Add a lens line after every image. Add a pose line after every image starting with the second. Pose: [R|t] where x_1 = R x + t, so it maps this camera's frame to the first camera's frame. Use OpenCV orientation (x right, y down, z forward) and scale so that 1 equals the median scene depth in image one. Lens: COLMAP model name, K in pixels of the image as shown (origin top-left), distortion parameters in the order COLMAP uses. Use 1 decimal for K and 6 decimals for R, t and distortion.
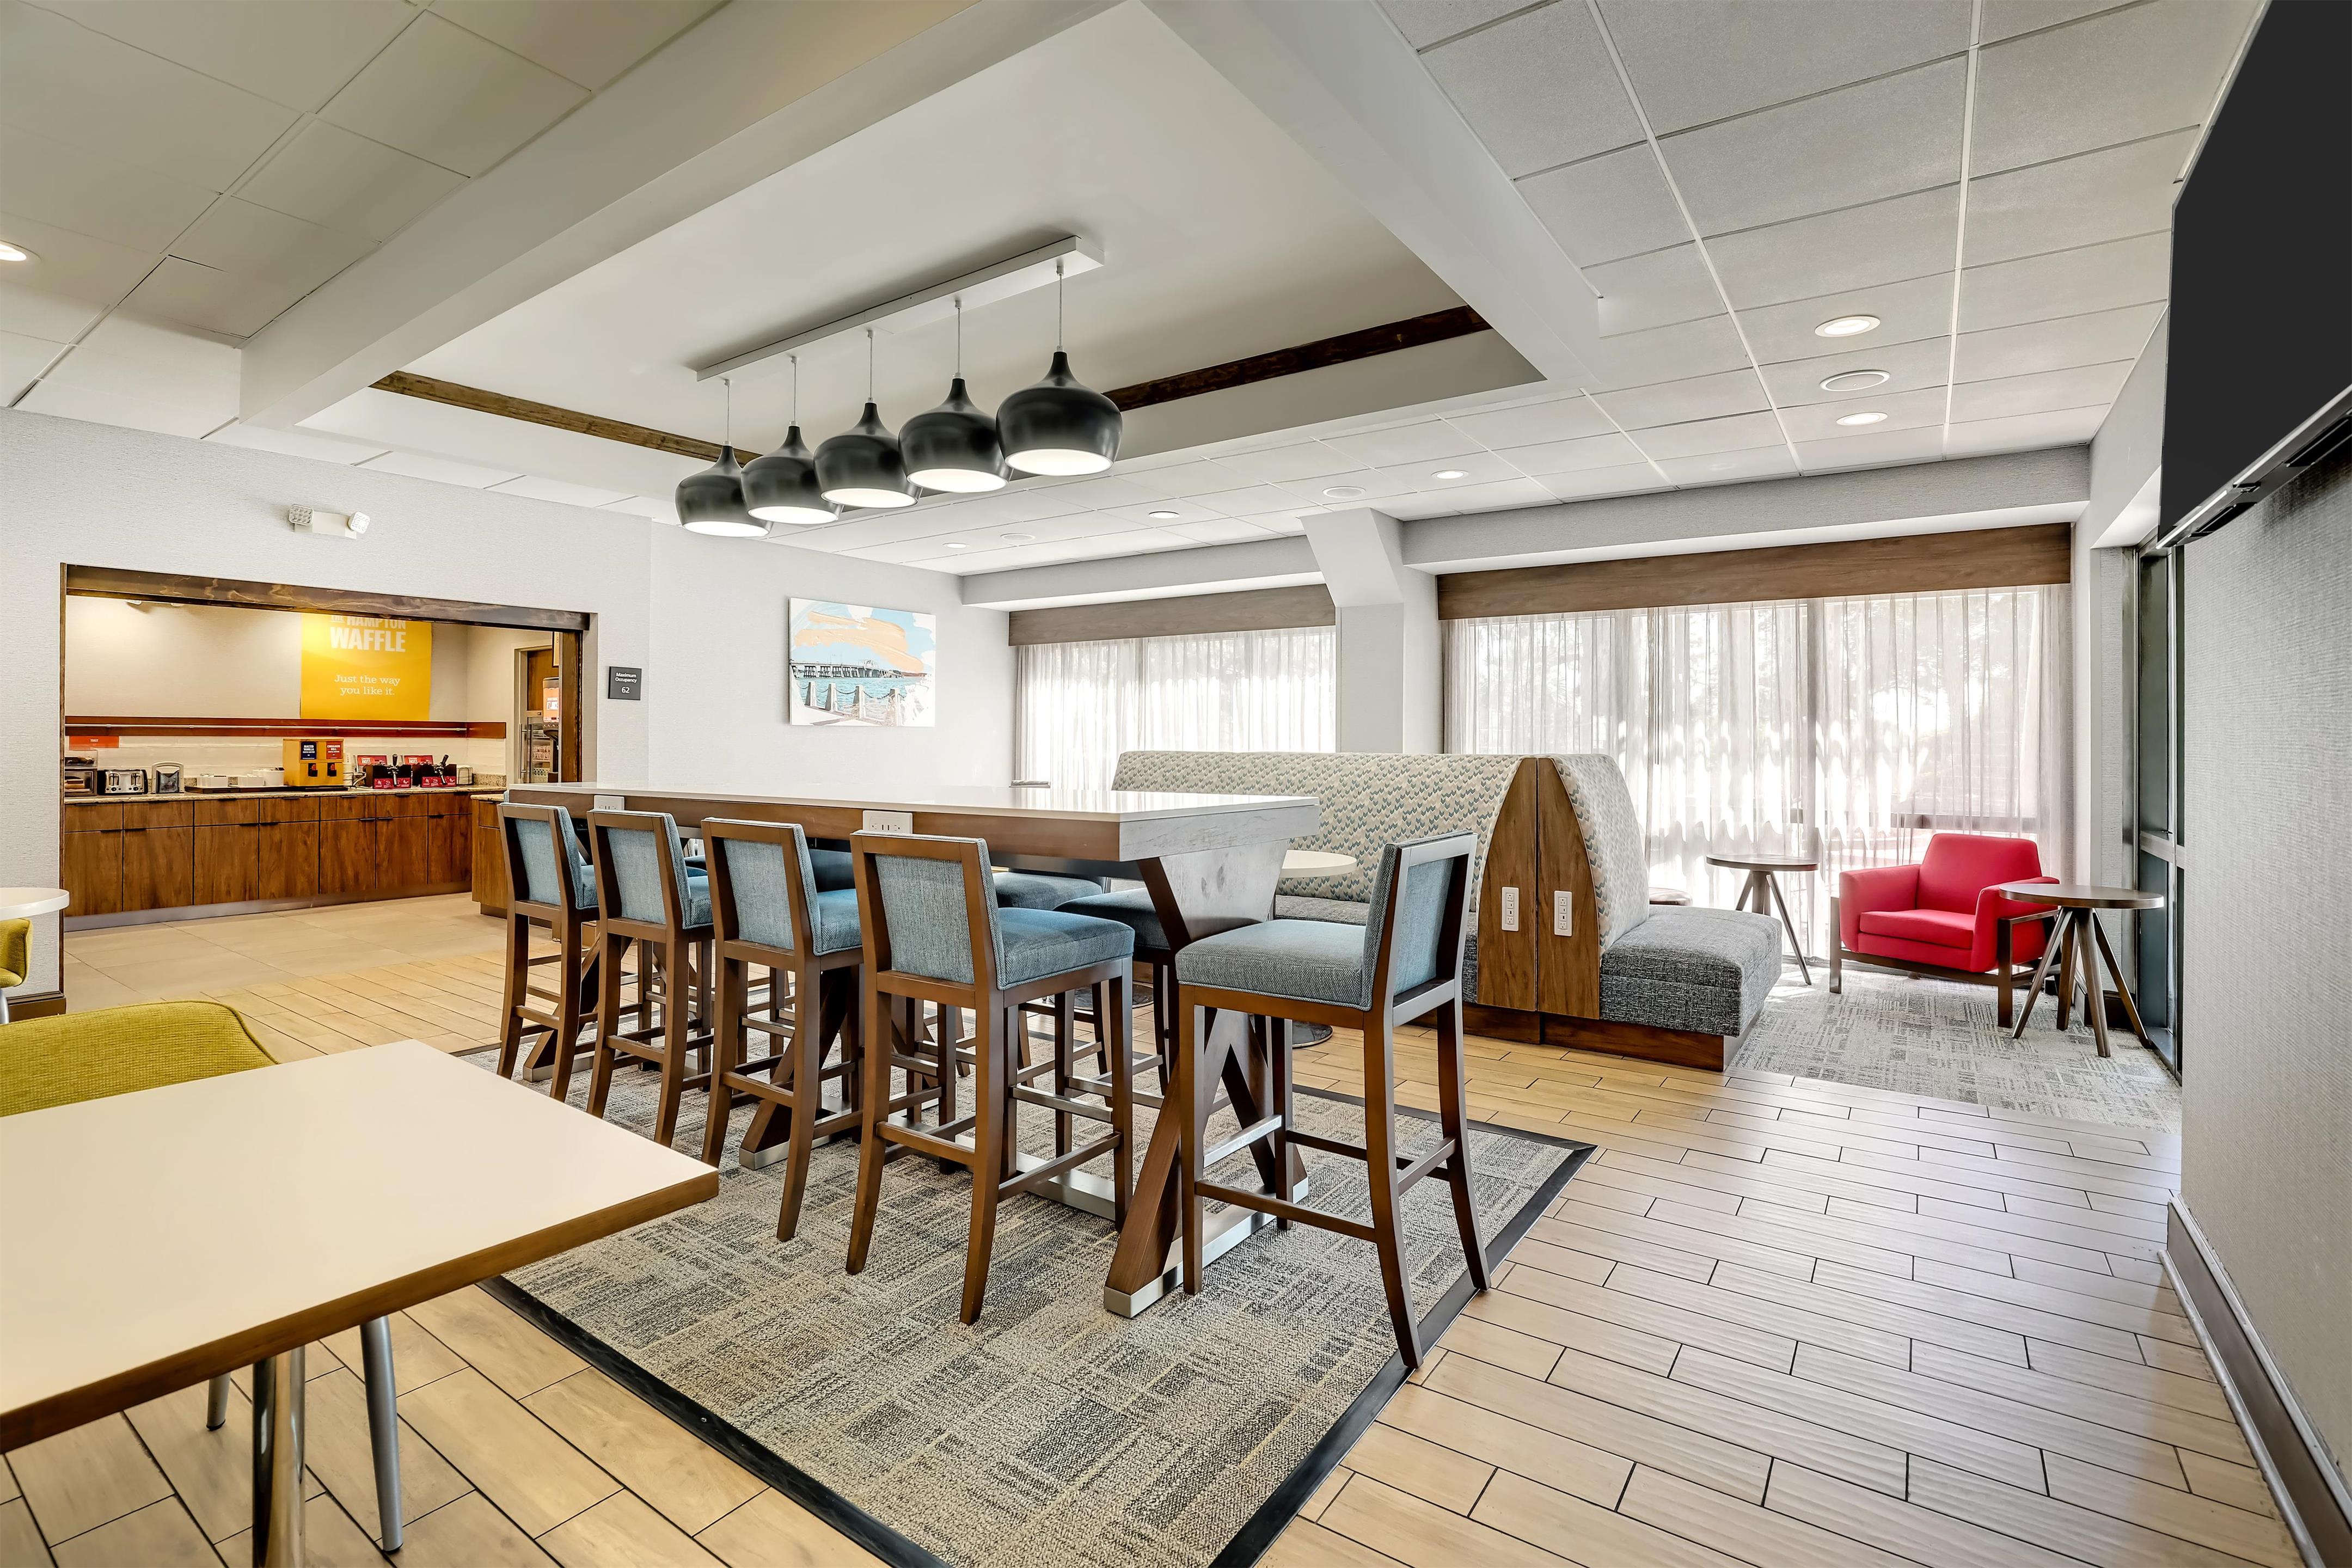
lens RADIAL K [[1057.6, 0, 1137.9], [0, 1057.6, 737.0], [0, 0, 1]] dist [-0.025128, 0.007883]
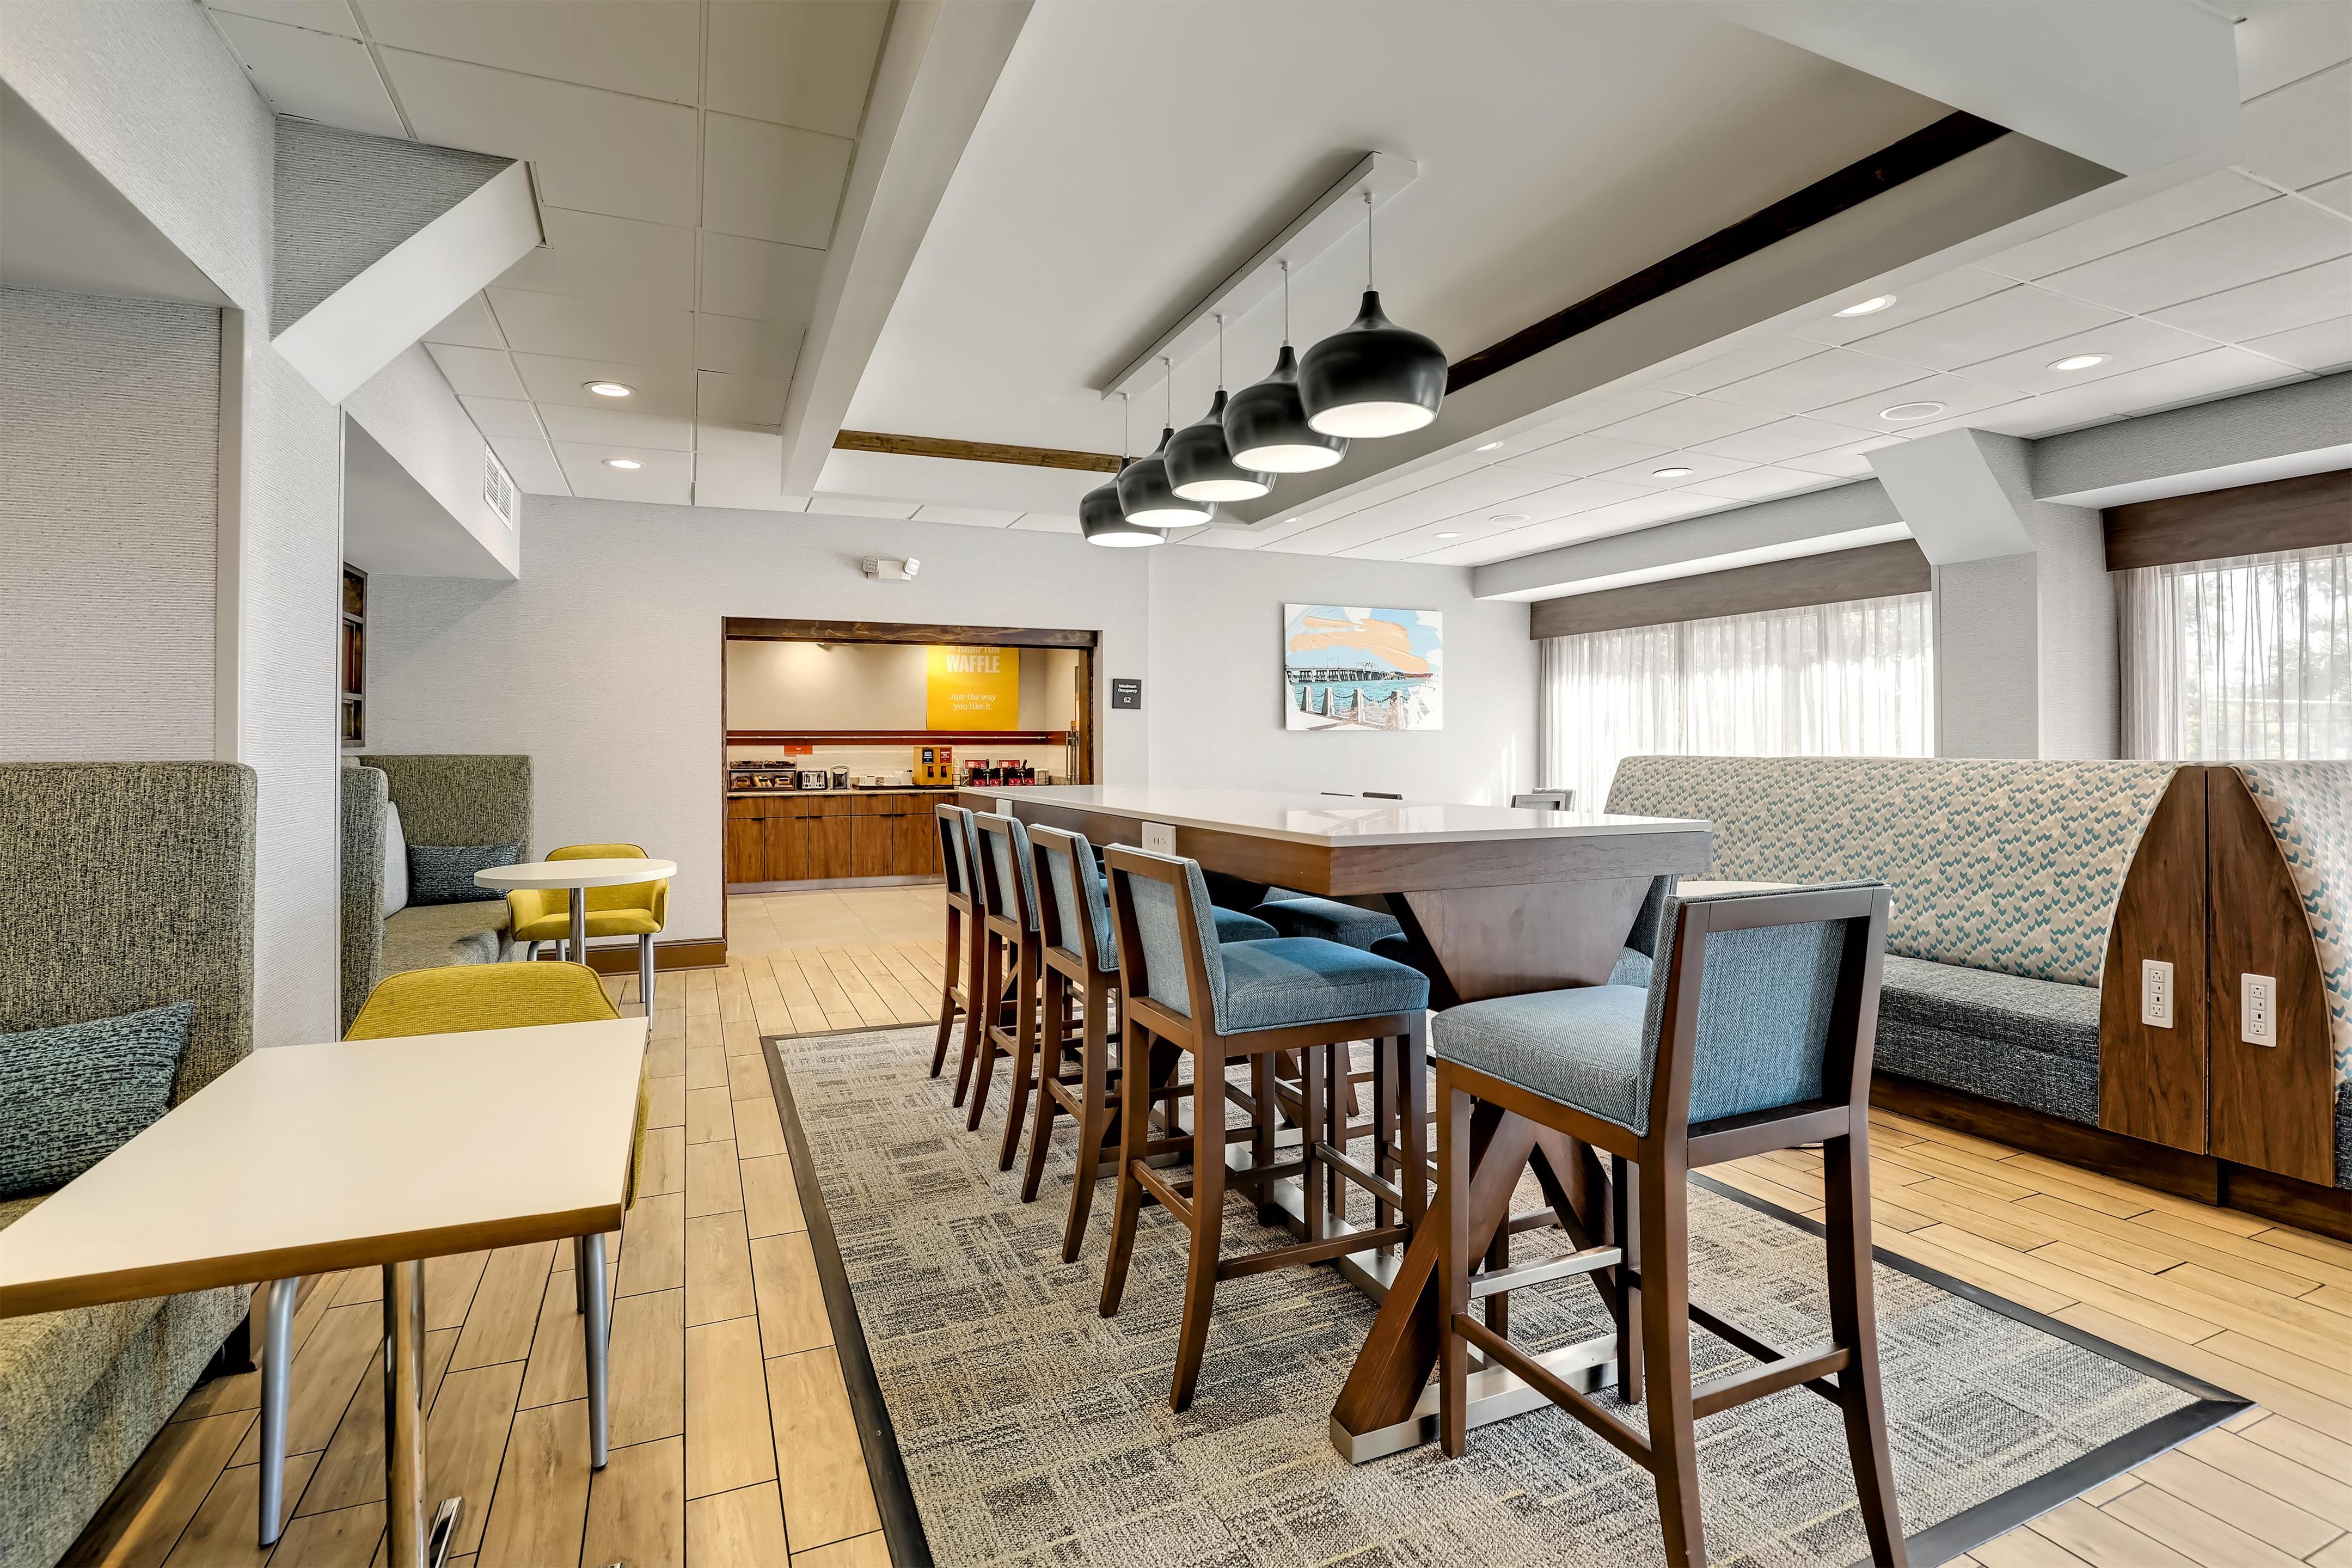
lens RADIAL K [[1063.0, 0, 1169.3], [0, 1063.0, 734.0], [0, 0, 1]] dist [-0.031663, 0.006123]
pose [[0.864412, -0.011298, -0.502657, 0.089990], [0.008030, 0.999930, -0.008666, -0.000052], [0.502720, 0.003455, 0.864442, 0.074933]]
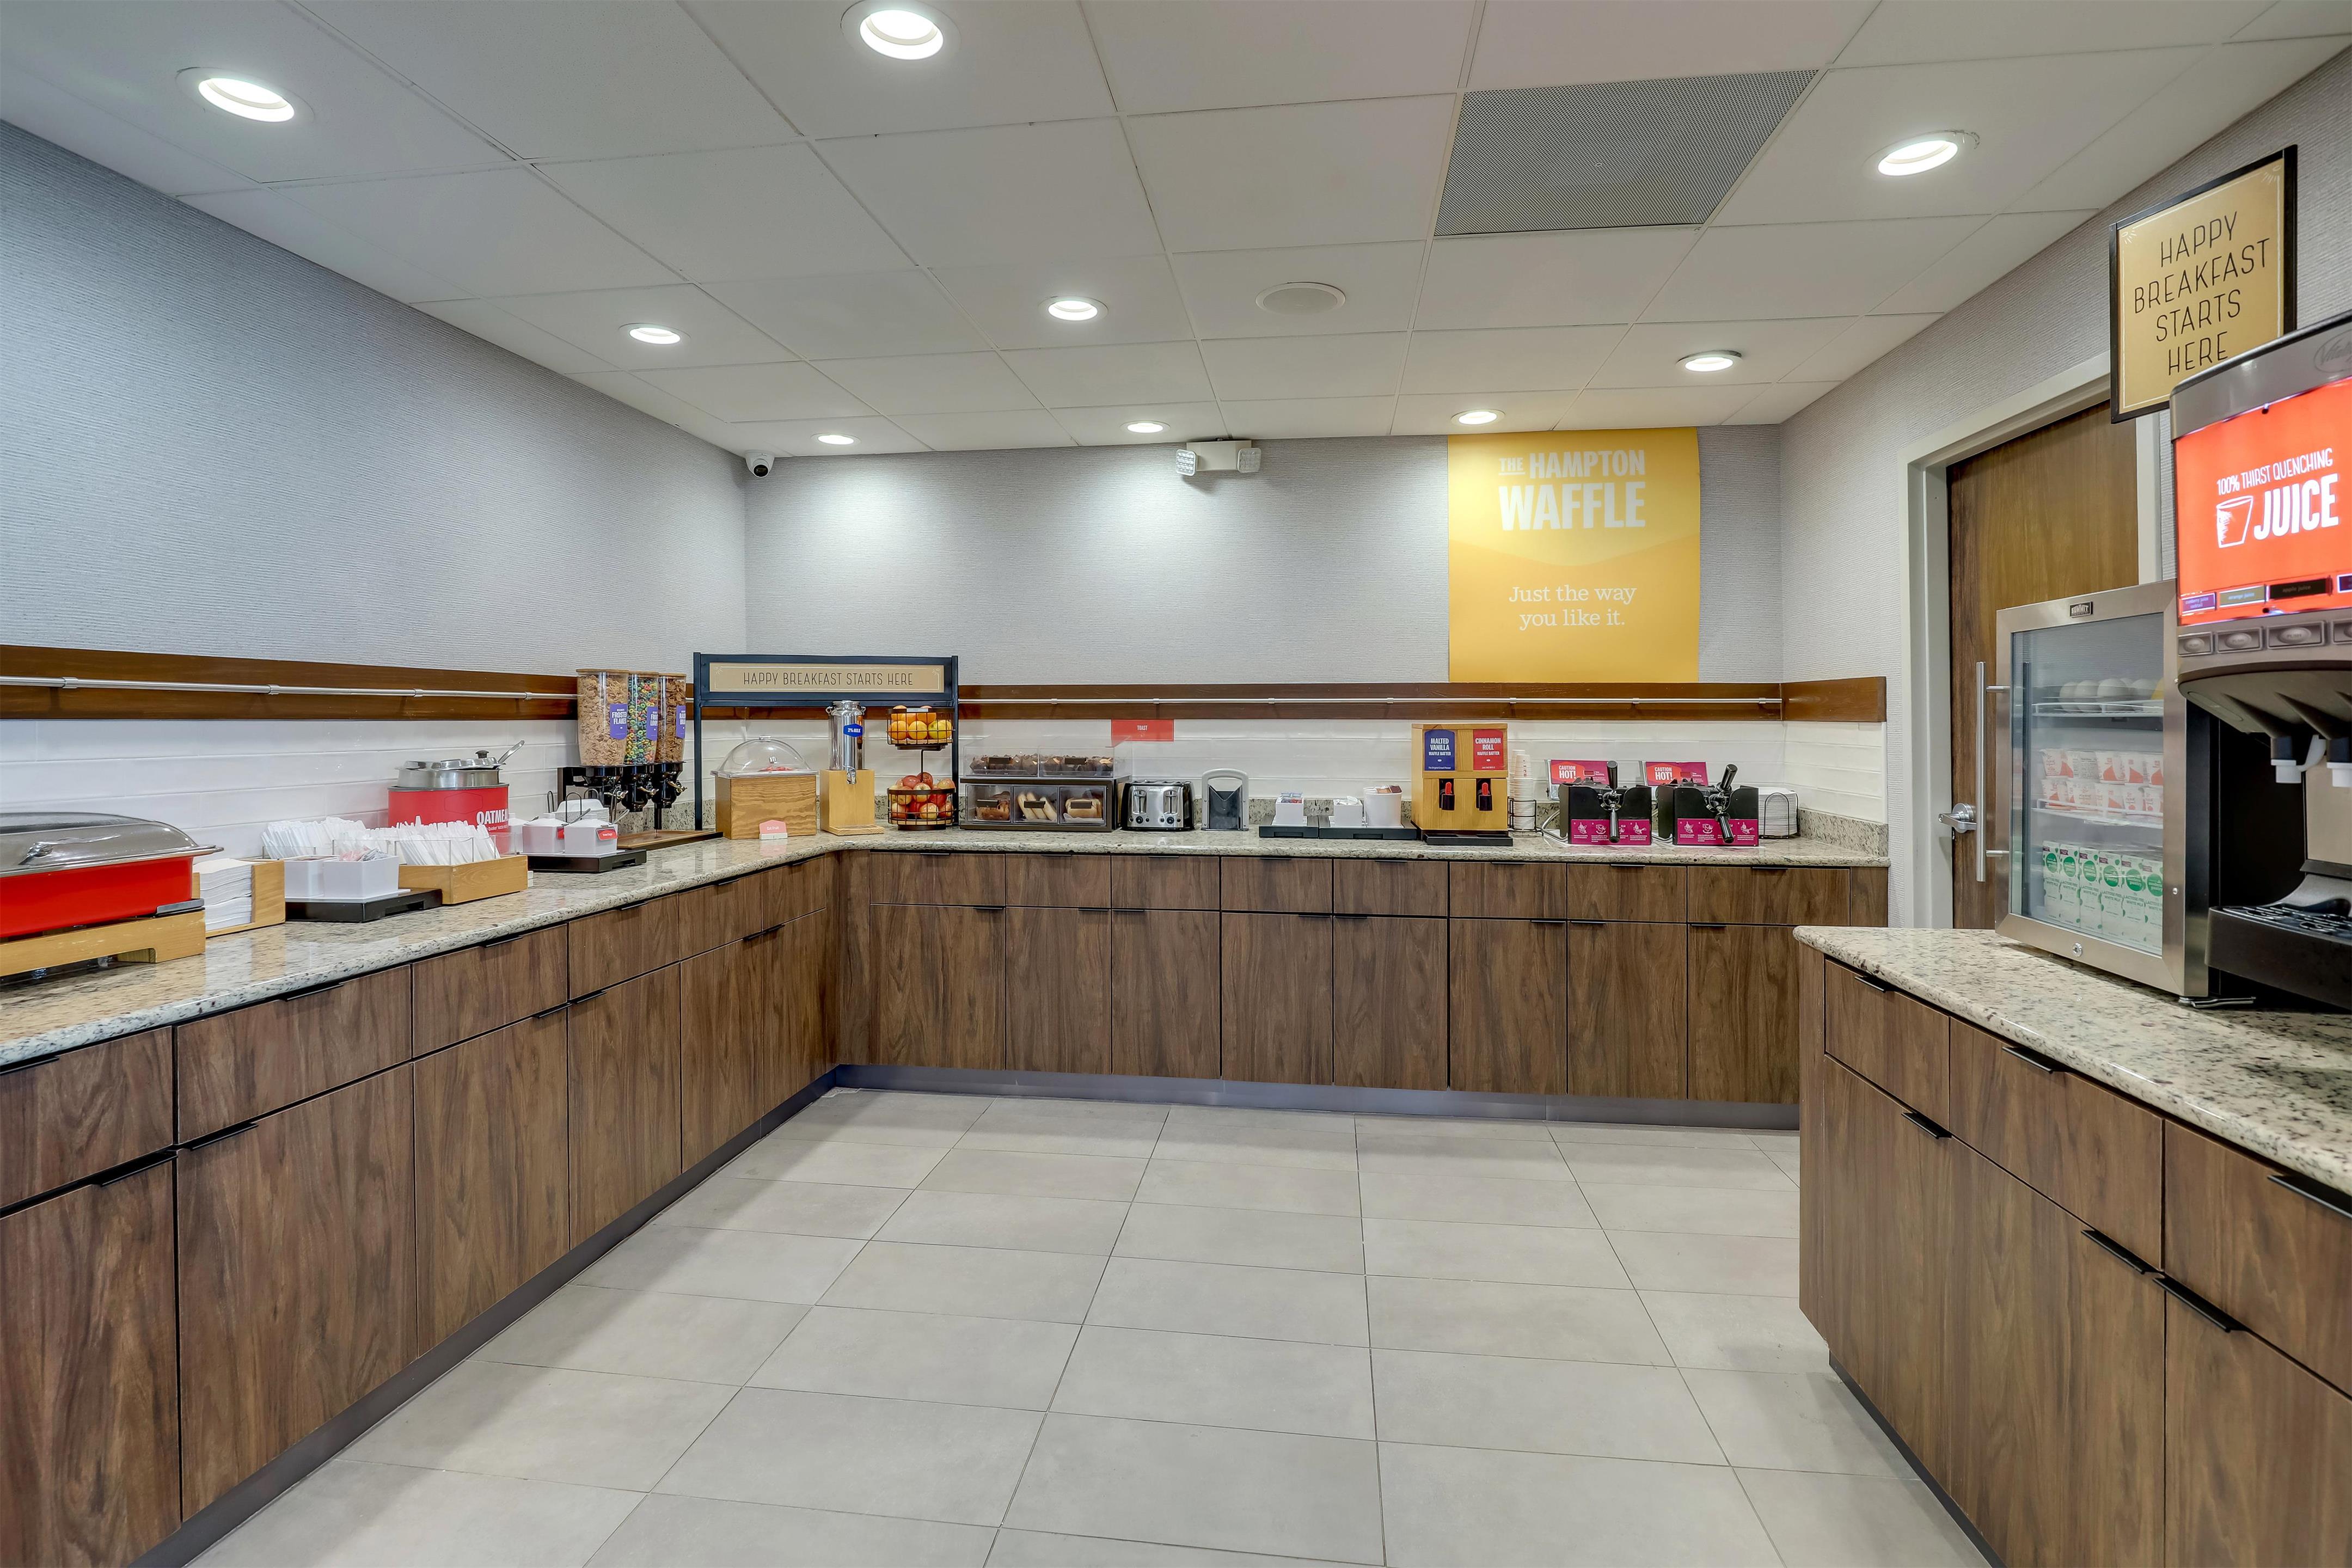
lens RADIAL K [[1132.5, 0, 1172.7], [0, 1132.5, 682.0], [0, 0, 1]] dist [-0.035292, 0.007601]
pose [[0.469824, -0.033099, -0.882139, -0.485278], [0.005261, 0.999384, -0.034696, -0.000227], [0.882744, 0.011660, 0.469709, 0.775683]]
